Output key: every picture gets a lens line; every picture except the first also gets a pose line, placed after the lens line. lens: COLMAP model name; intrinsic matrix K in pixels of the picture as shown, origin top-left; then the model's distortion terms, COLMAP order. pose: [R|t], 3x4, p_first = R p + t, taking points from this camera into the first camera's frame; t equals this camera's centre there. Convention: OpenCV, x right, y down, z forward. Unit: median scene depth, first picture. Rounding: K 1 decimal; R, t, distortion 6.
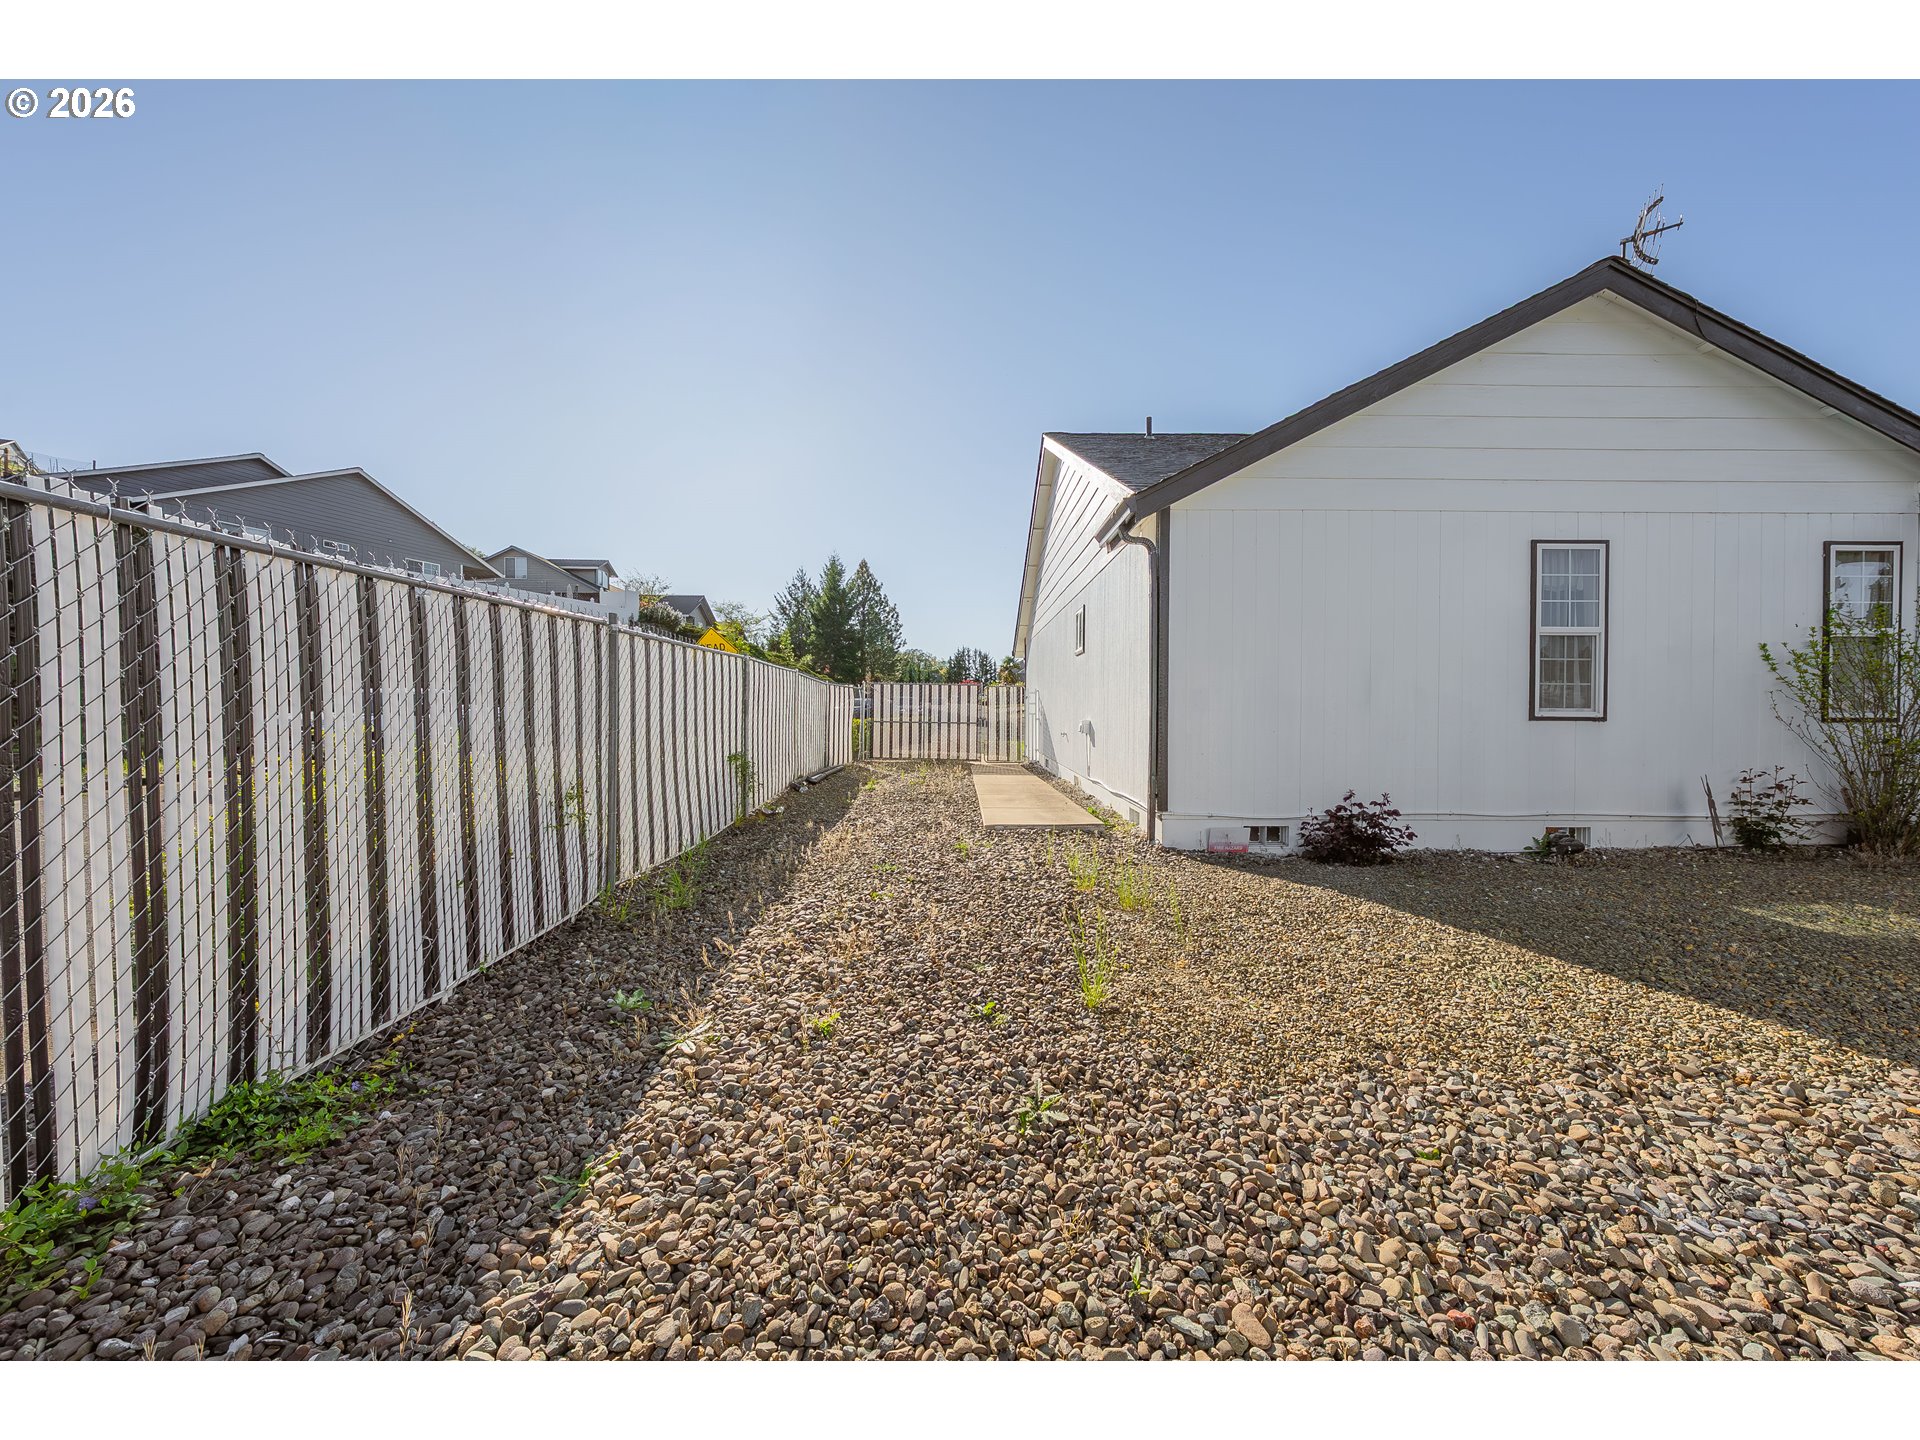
lens RADIAL K [[665.1, 0, 956.9], [0, 665.1, 726.0], [0, 0, 1]] dist [-0.000171, 0.000253]
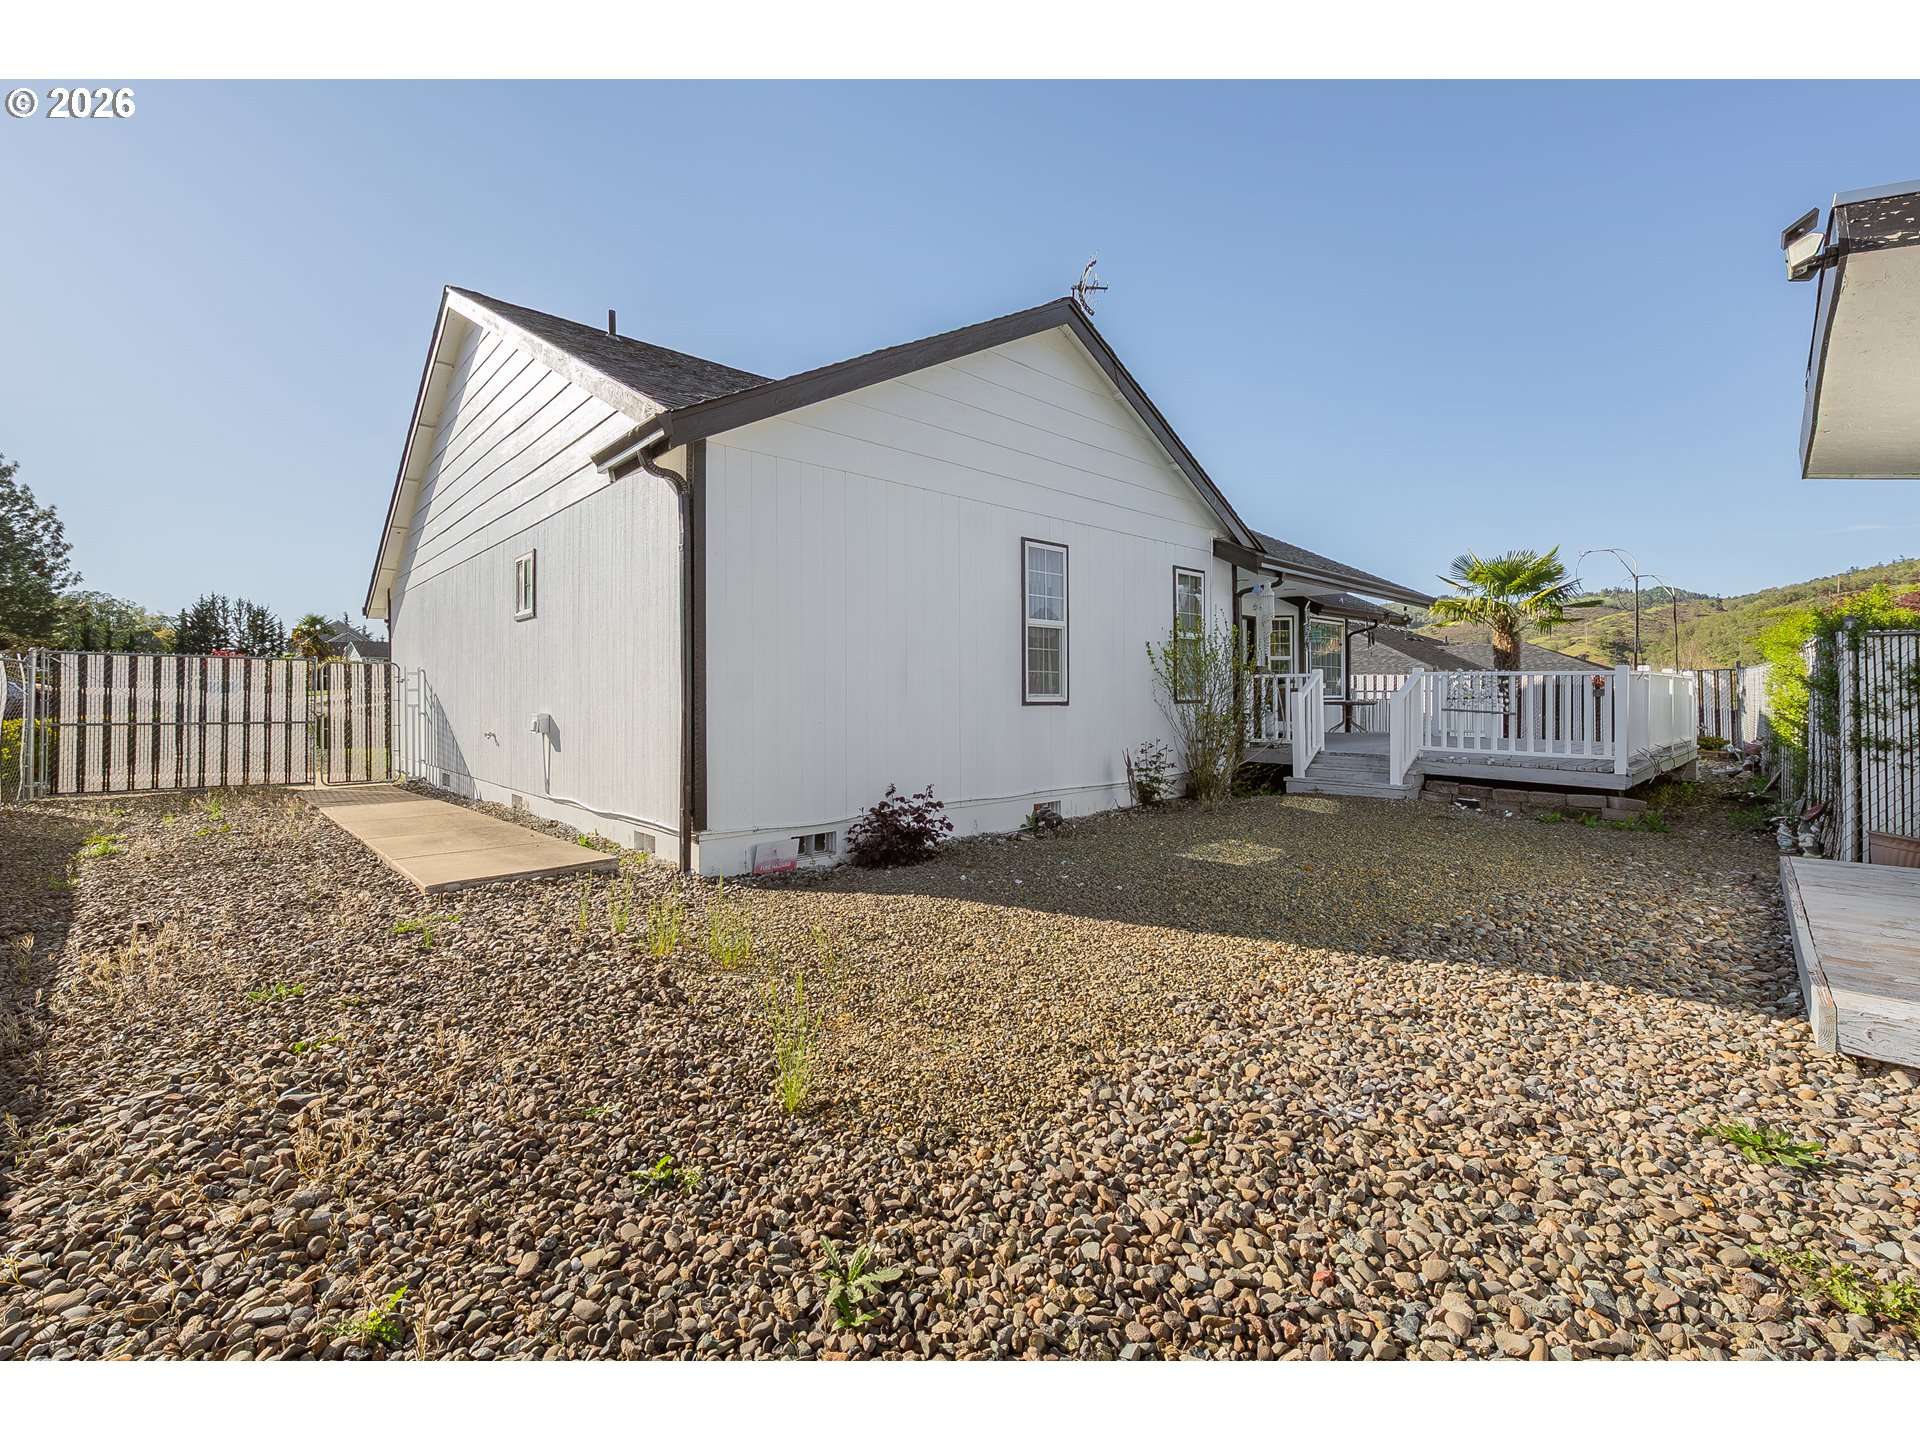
lens RADIAL K [[831.7, 0, 959.9], [0, 831.7, 705.6], [0, 0, 1]] dist [0.000395, -0.001408]
pose [[0.736558, -0.015289, 0.676201, -0.149542], [0.024345, 0.999696, -0.003916, -0.007248], [-0.675936, 0.019346, 0.736707, 0.108828]]
